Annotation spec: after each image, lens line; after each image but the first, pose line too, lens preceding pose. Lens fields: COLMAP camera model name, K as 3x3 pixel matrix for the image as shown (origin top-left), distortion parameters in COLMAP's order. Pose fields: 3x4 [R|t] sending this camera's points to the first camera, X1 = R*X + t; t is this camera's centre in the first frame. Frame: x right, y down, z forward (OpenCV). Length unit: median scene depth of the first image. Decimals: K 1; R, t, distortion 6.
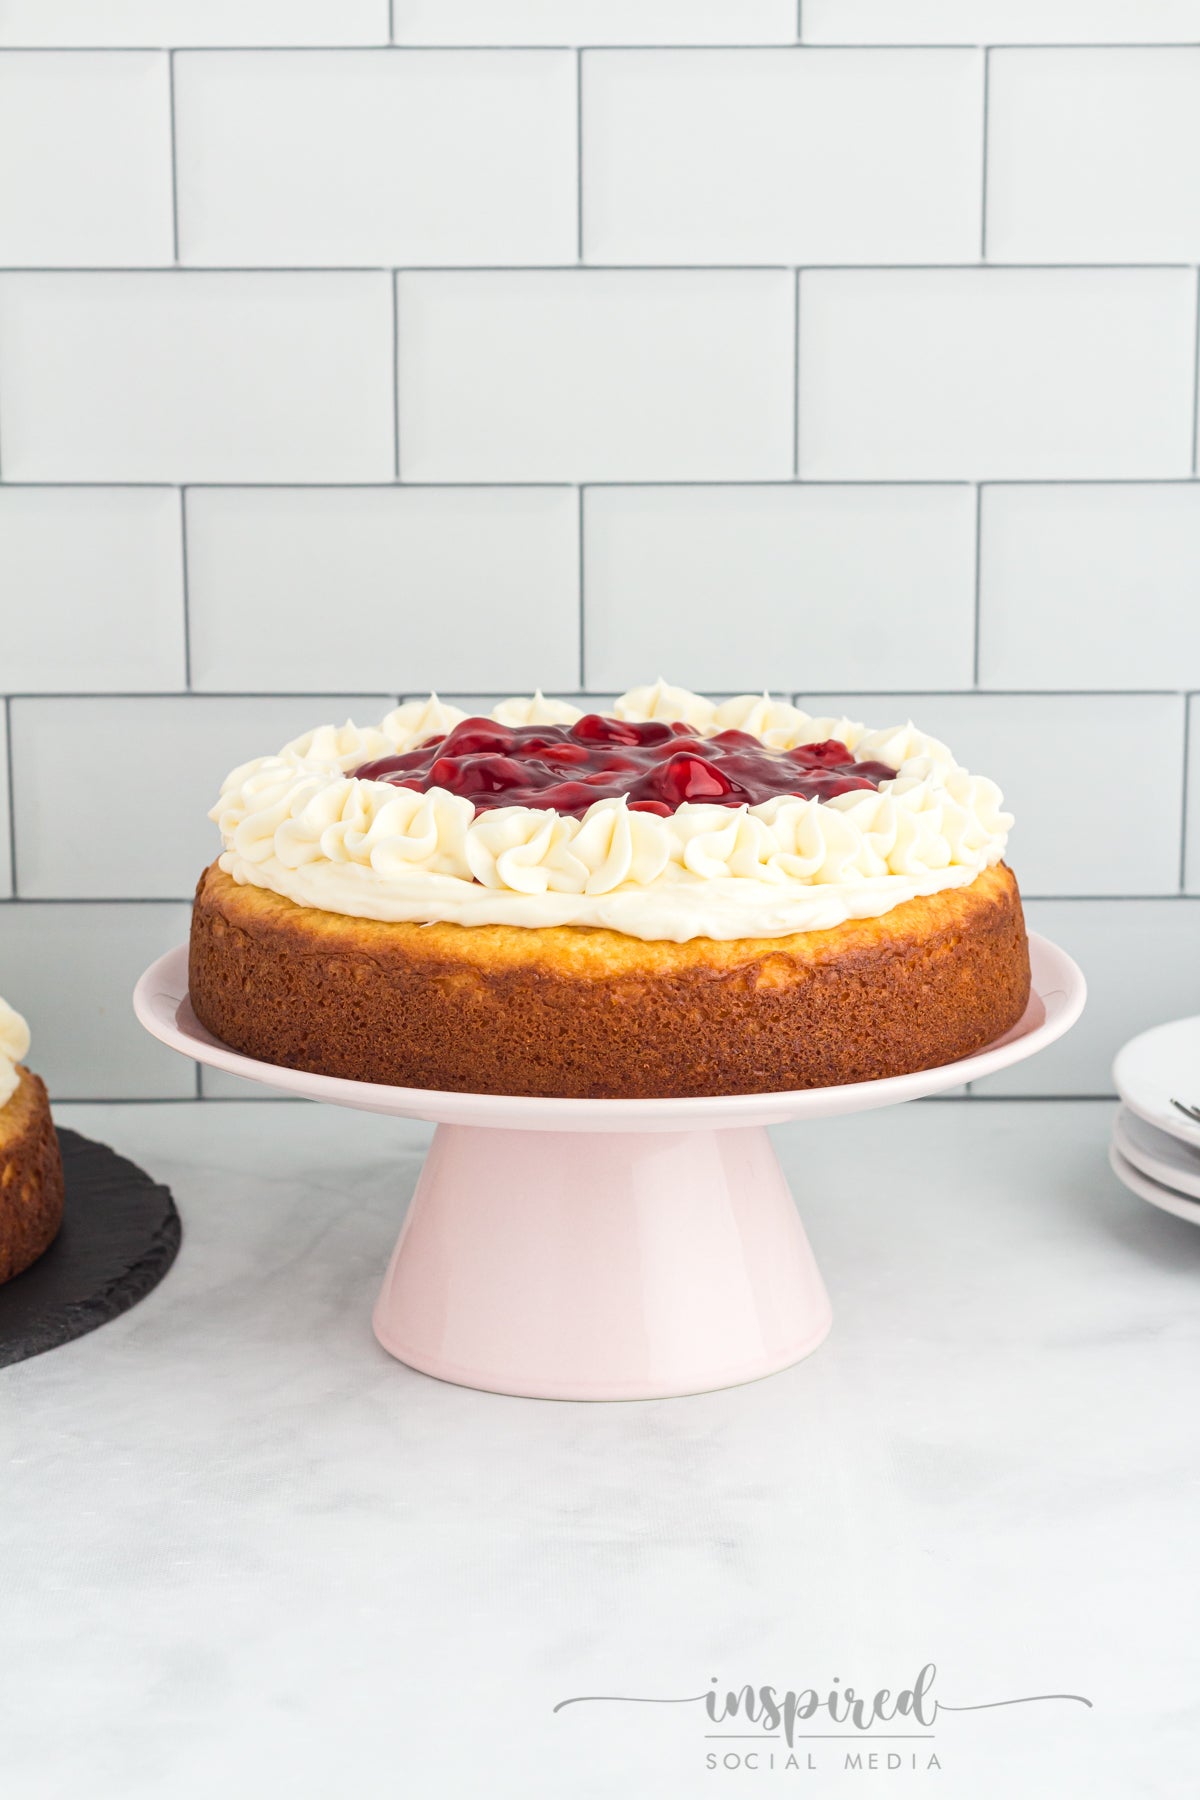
lens RADIAL K [[4550.7, 0, 598.8], [0, 4550.7, 896.7], [0, 0, 1]] dist [0.035403, 0.000000]
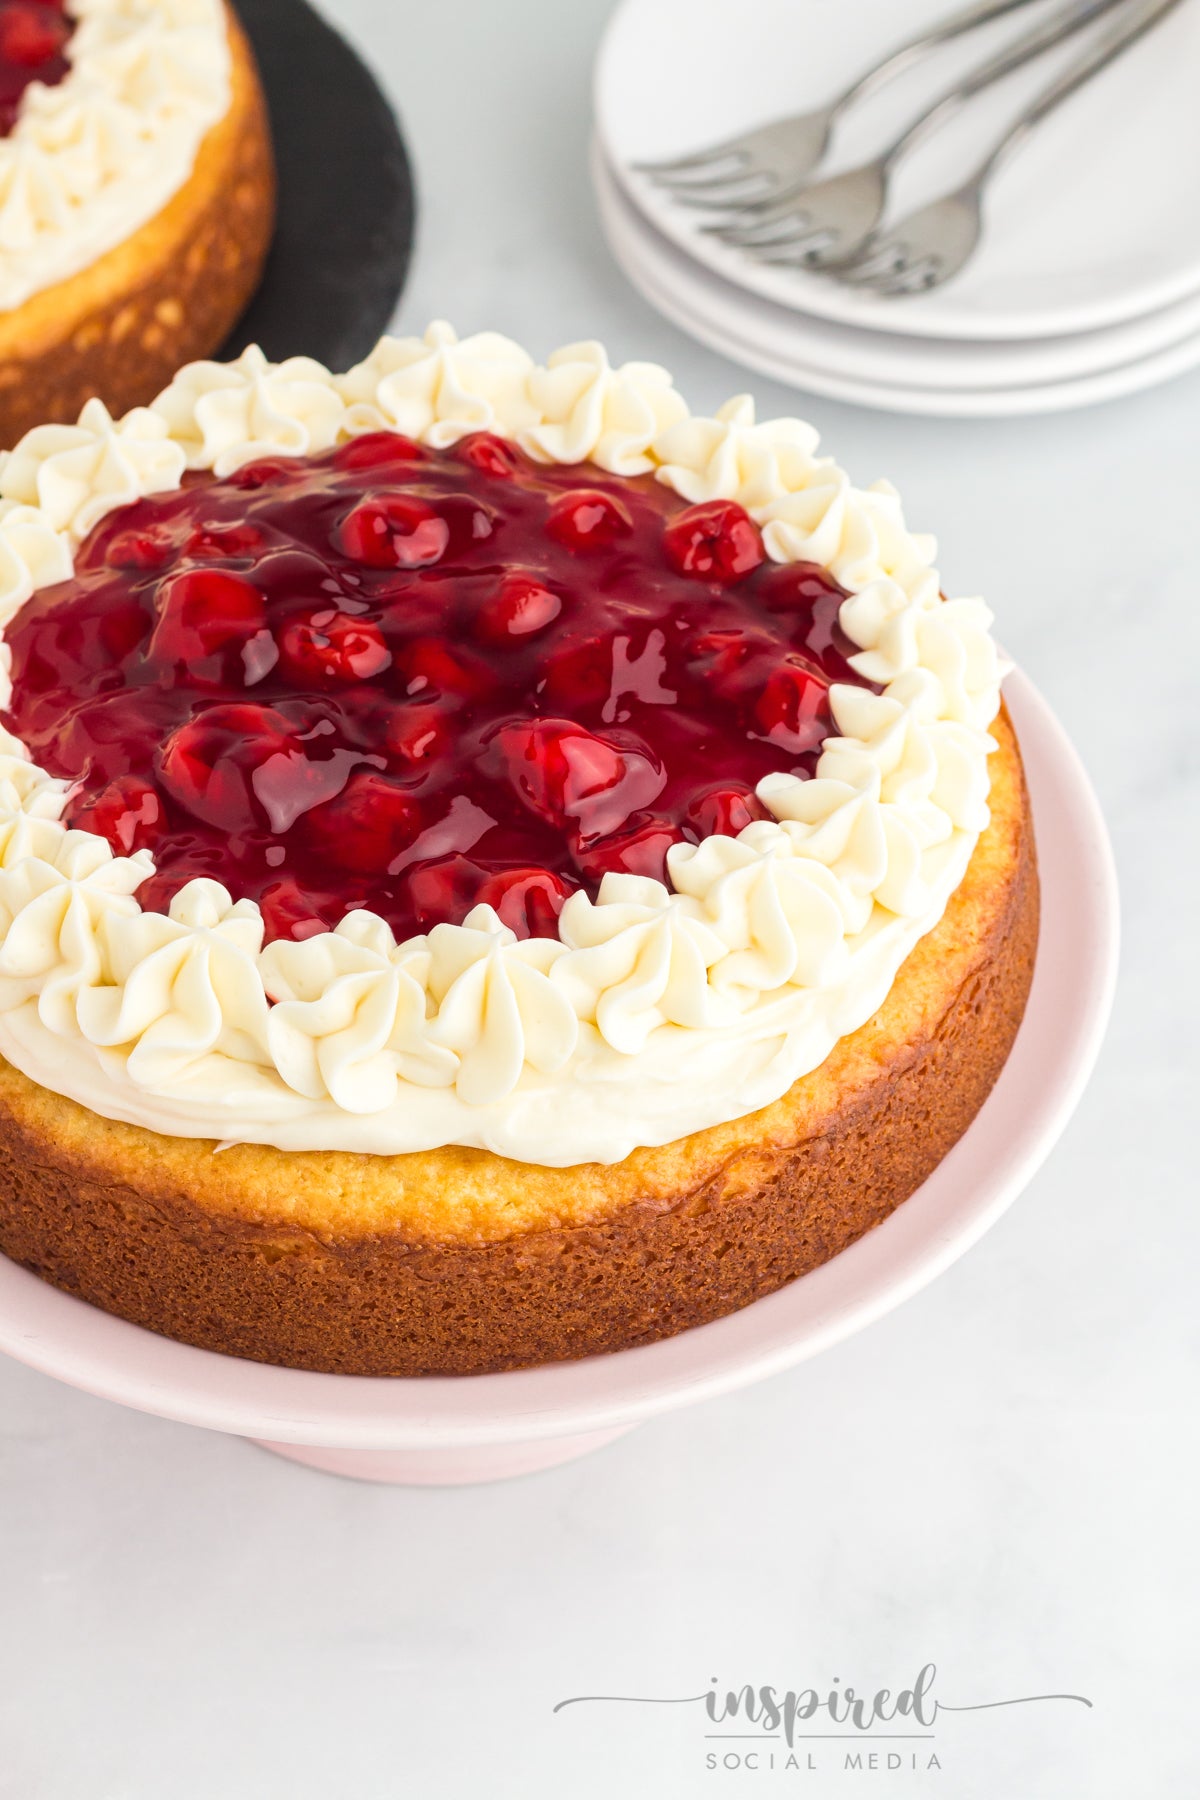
lens RADIAL K [[4550.7, 0, 596.7], [0, 4550.7, 901.9], [0, 0, 1]] dist [0.035403, 0.000000]
pose [[0.987346, -0.120807, 0.102735, -0.048606], [0.045371, 0.835937, 0.546947, -0.393571], [-0.151954, -0.535364, 0.830840, 0.458796]]
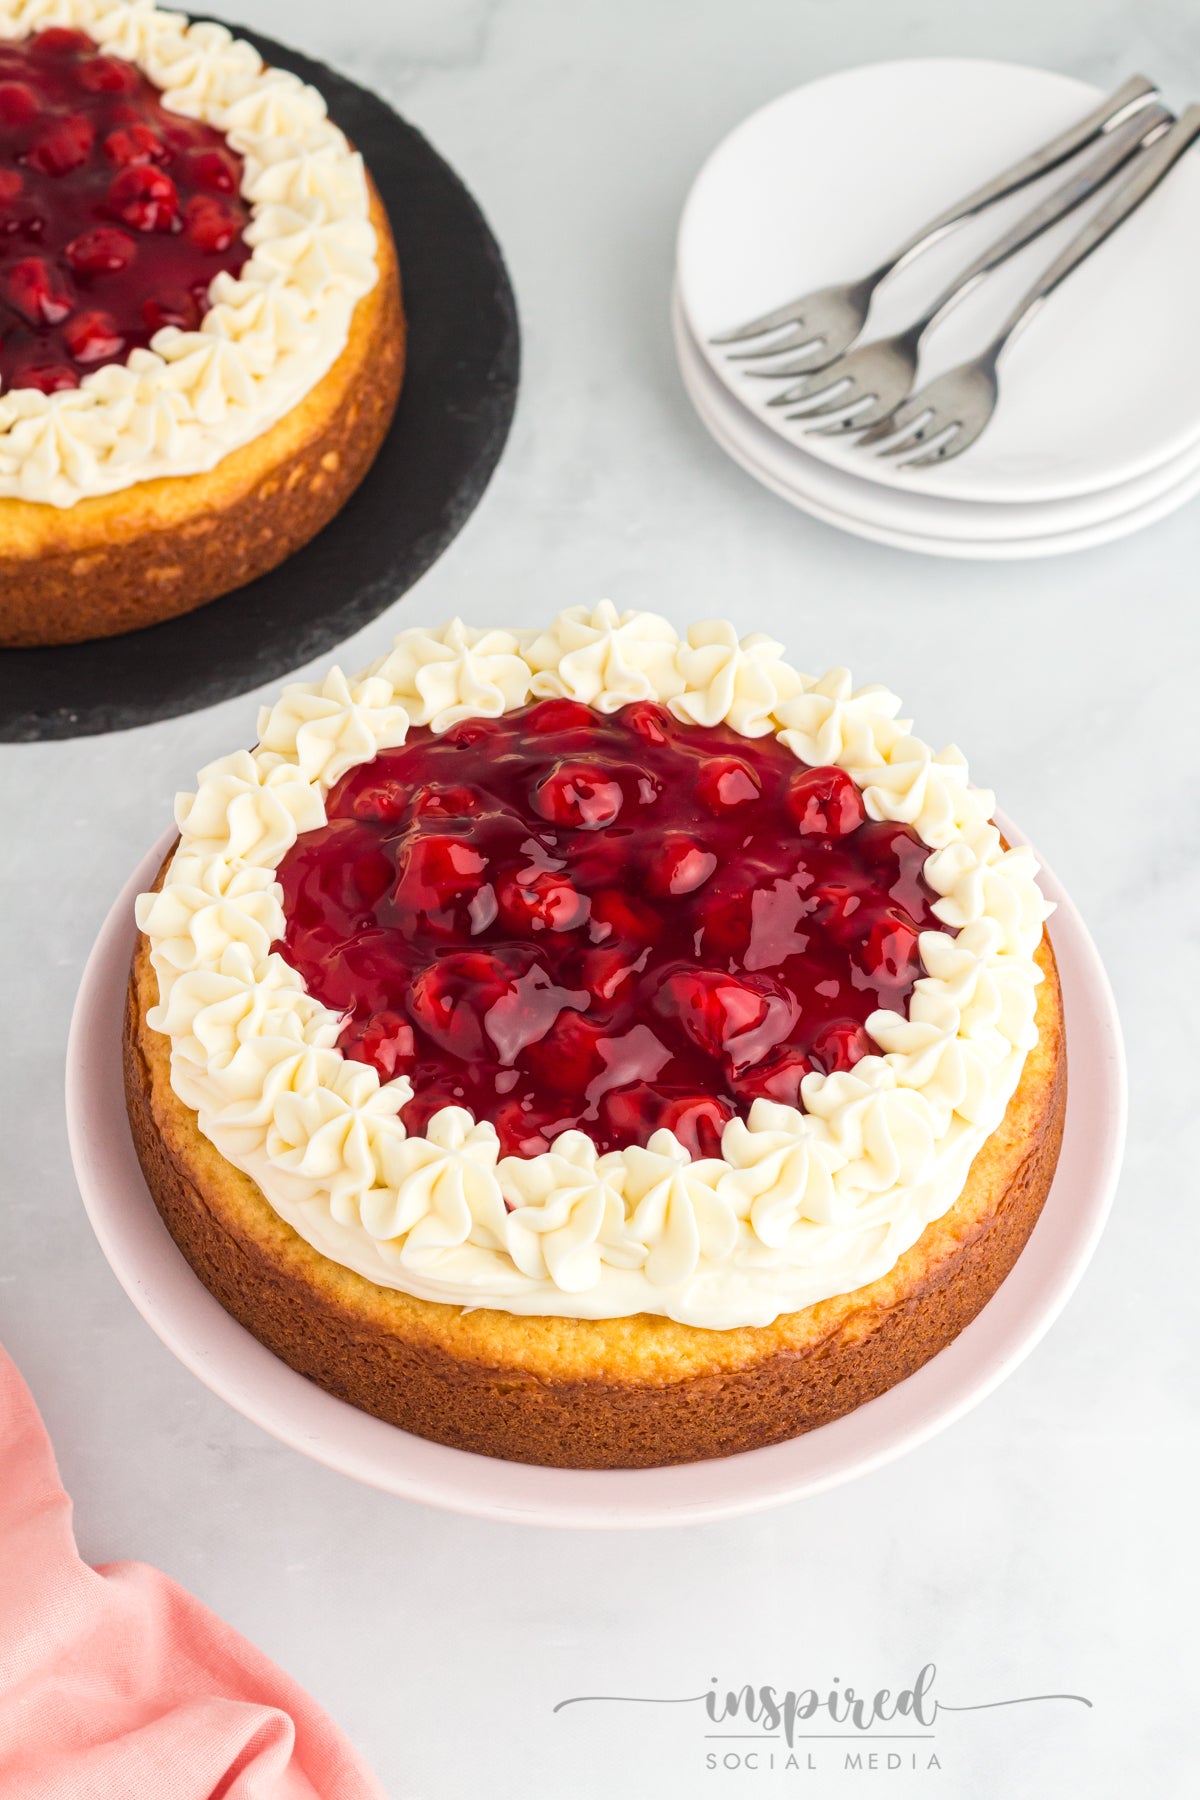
lens RADIAL K [[4550.7, 0, 603.5], [0, 4550.7, 901.5], [0, 0, 1]] dist [0.035403, 0.000000]
pose [[0.983964, -0.122582, 0.129572, -0.118996], [0.009600, 0.761772, 0.647774, -0.640980], [-0.178110, -0.636142, 0.750733, 0.380562]]
